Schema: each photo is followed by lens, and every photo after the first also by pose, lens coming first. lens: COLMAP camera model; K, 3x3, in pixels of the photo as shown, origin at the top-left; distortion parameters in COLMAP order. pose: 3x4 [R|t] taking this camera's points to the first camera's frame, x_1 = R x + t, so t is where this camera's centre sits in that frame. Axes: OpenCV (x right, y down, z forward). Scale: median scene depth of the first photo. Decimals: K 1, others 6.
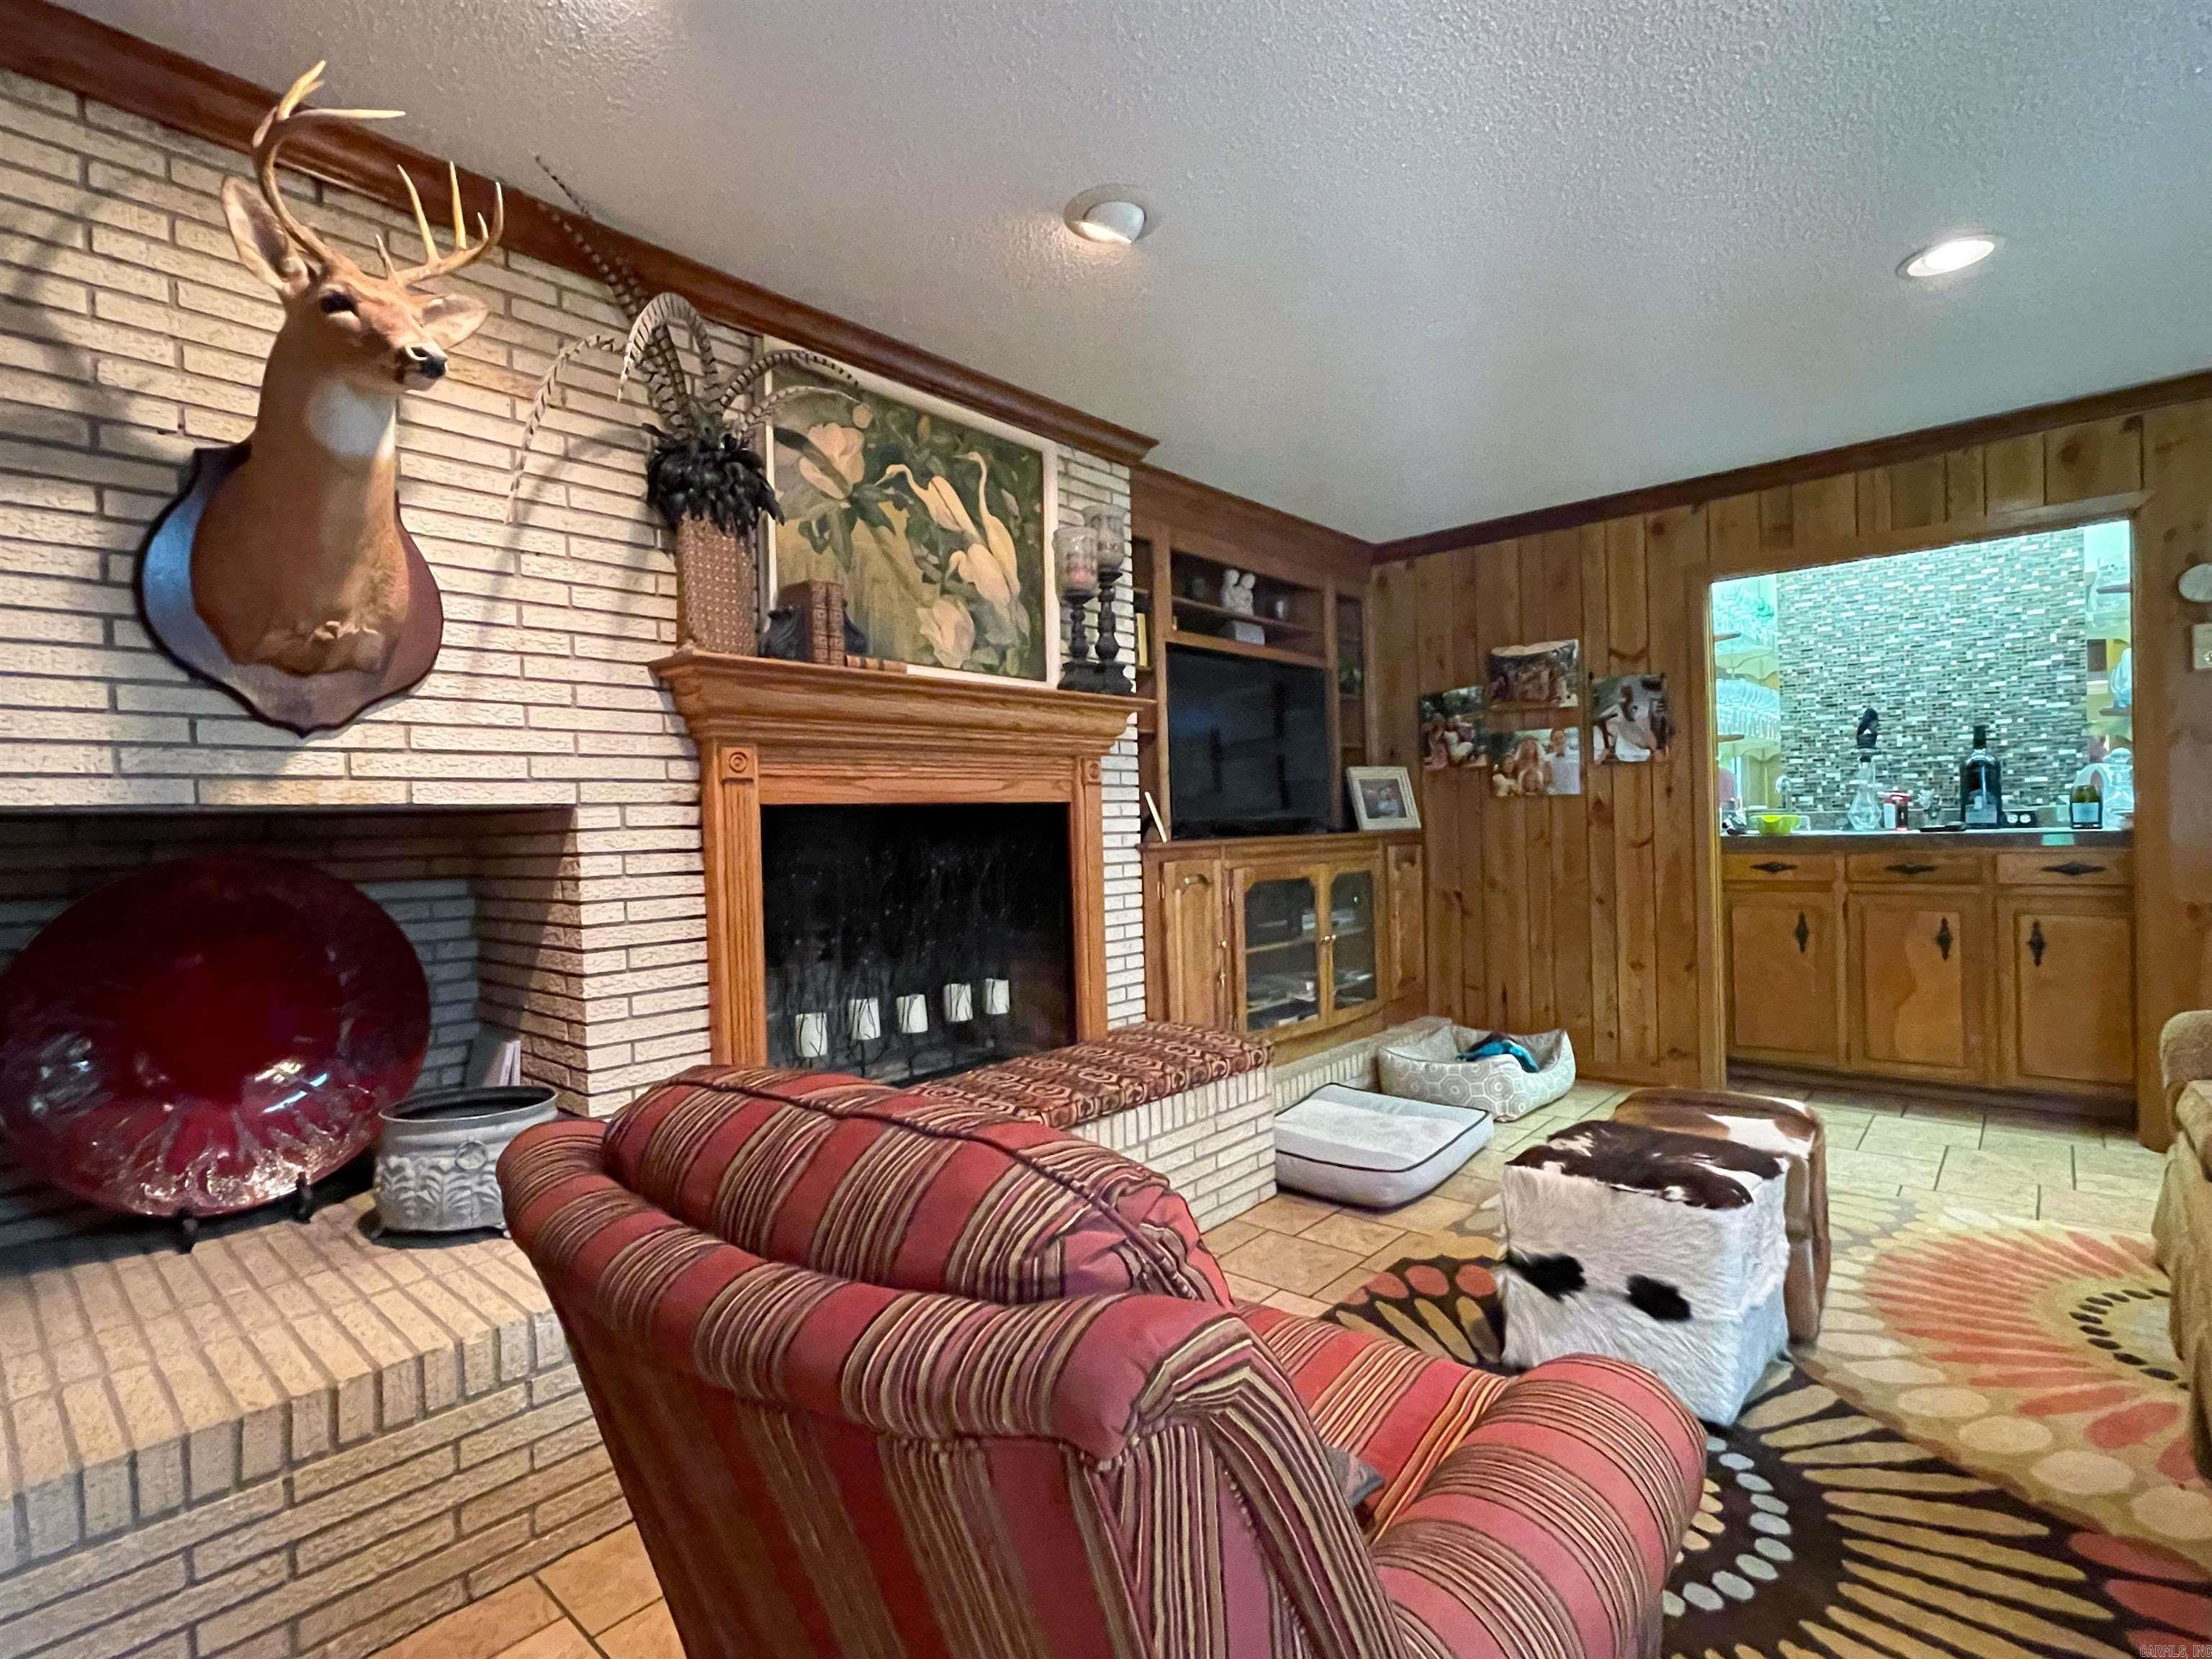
lens RADIAL K [[1080.5, 0, 1117.0], [0, 1080.5, 827.6], [0, 0, 1]] dist [-0.022232, 0.020841]
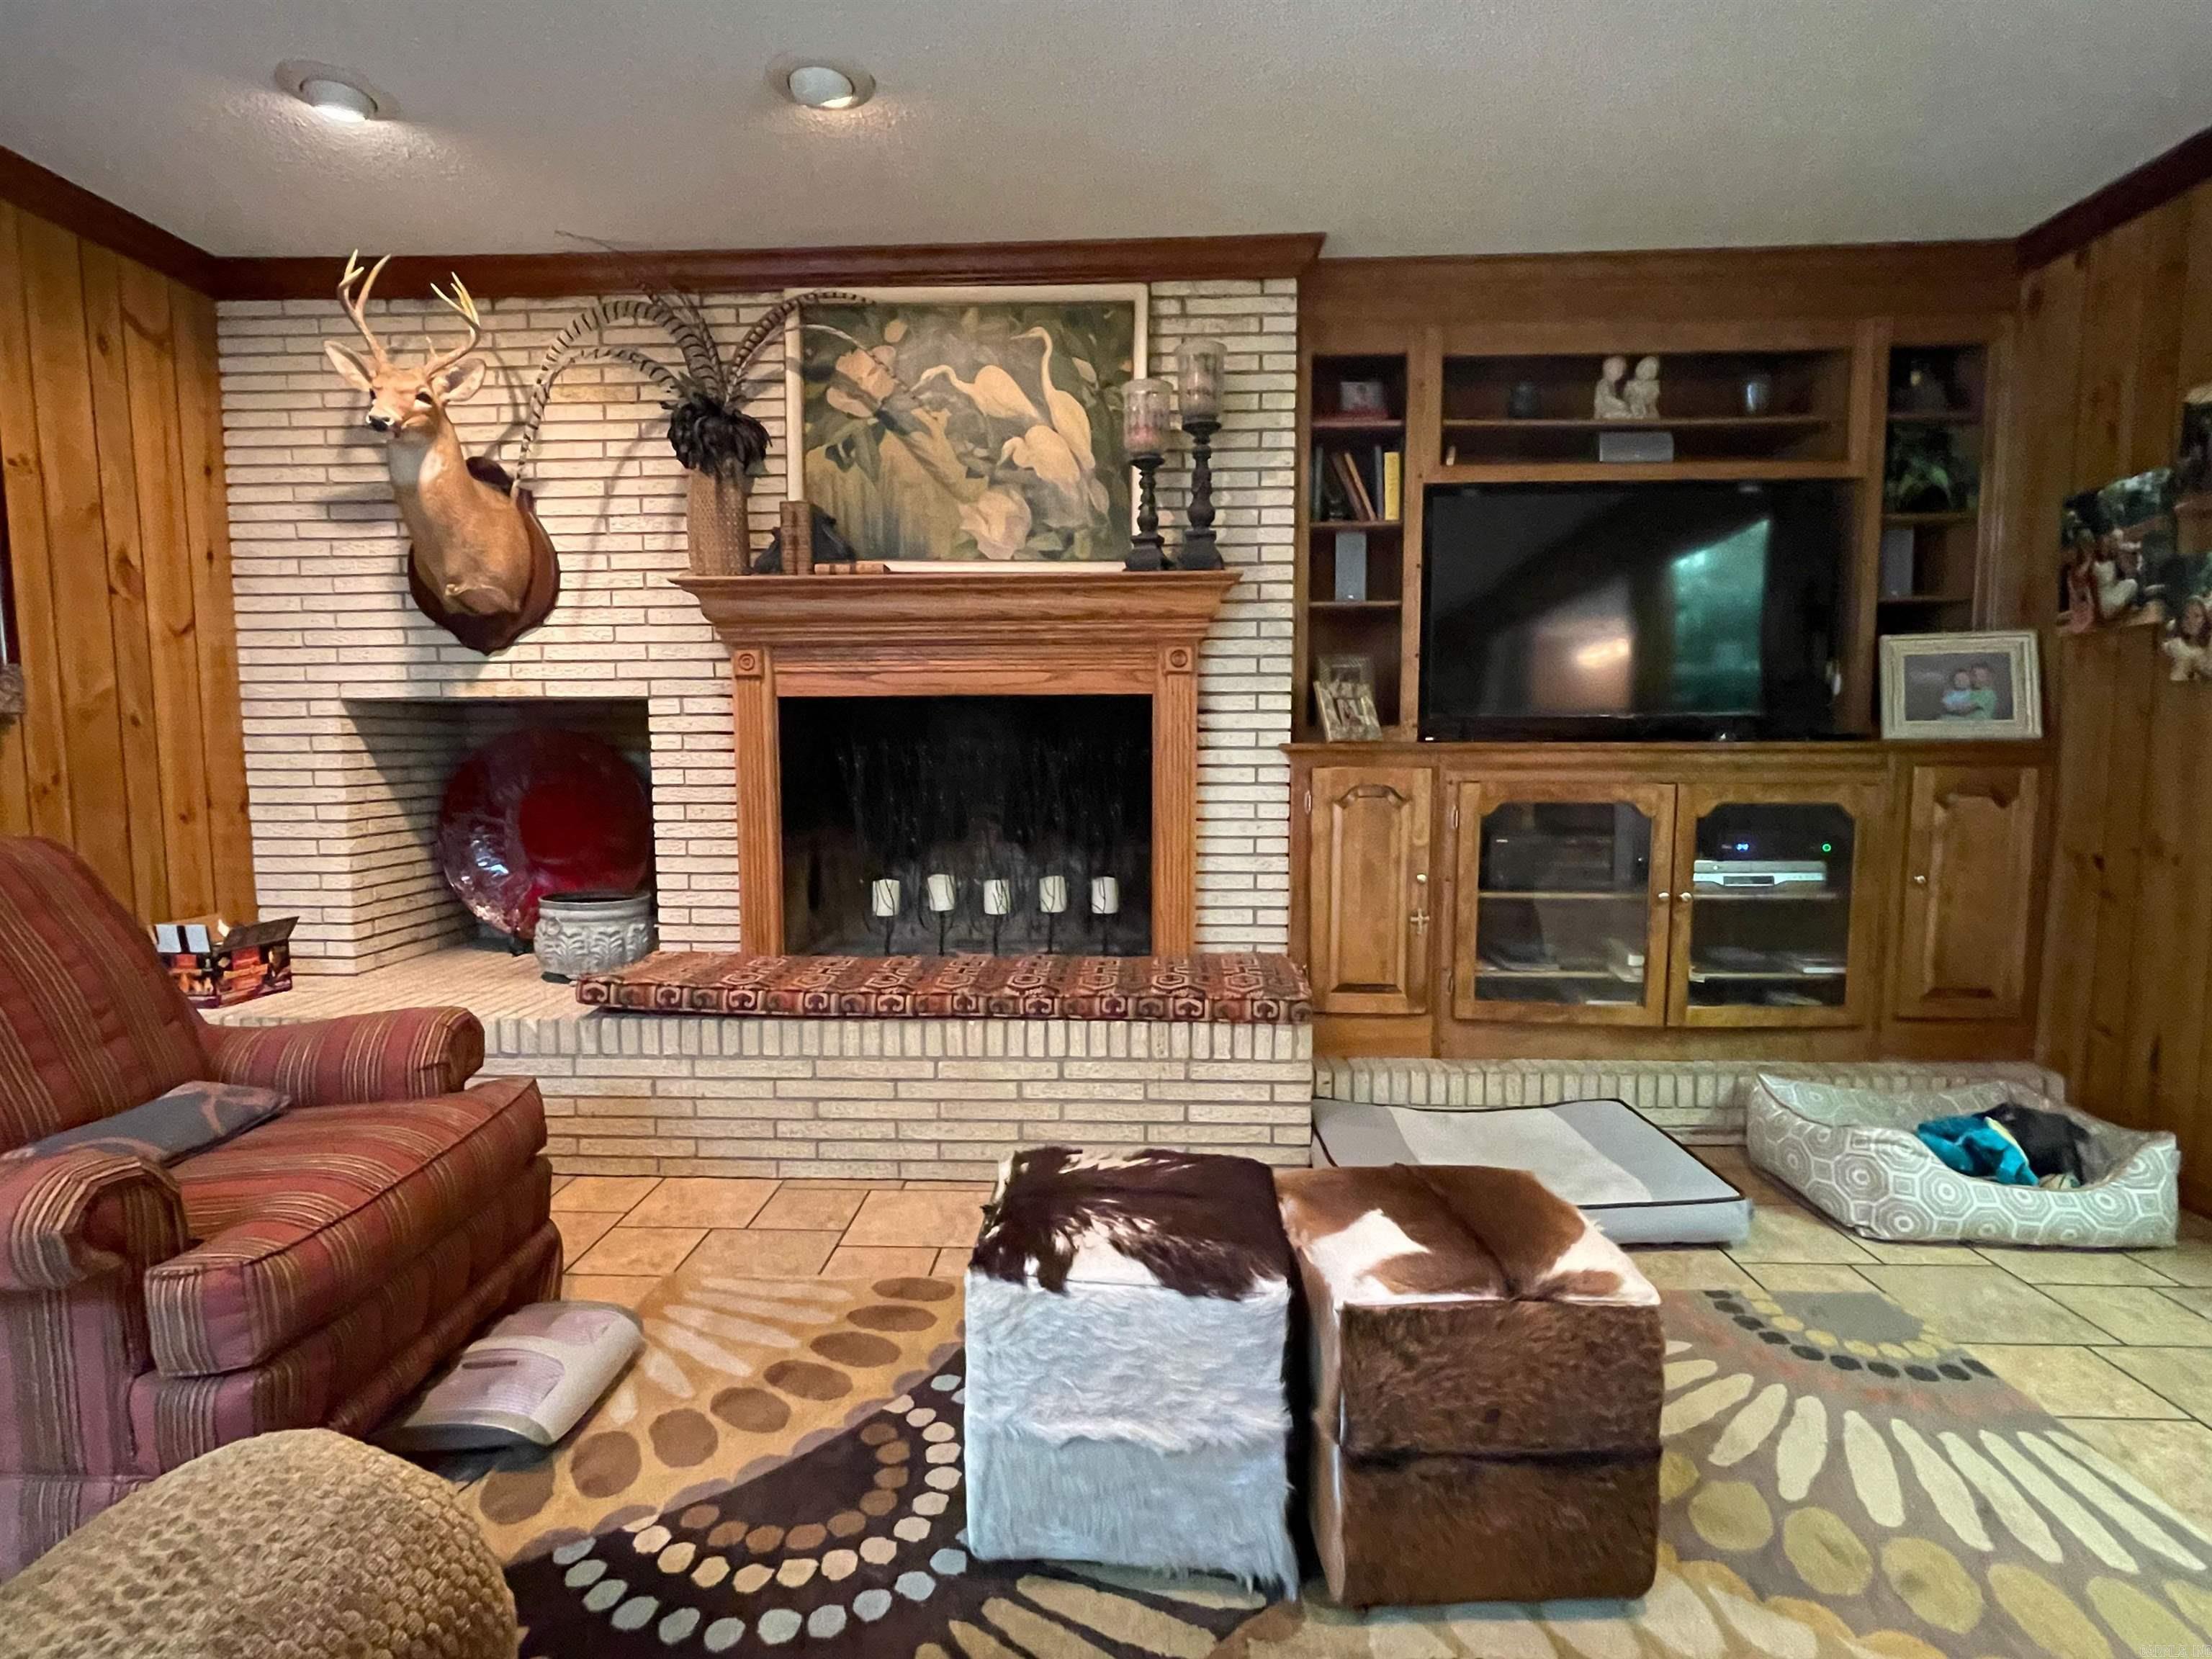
lens RADIAL K [[1155.9, 0, 1102.0], [0, 1155.9, 835.1], [0, 0, 1]] dist [-0.003923, 0.000223]
pose [[0.620060, 0.091822, -0.779162, 0.802103], [-0.016842, 0.994457, 0.103791, -0.006580], [0.784374, -0.051234, 0.618169, 0.414517]]
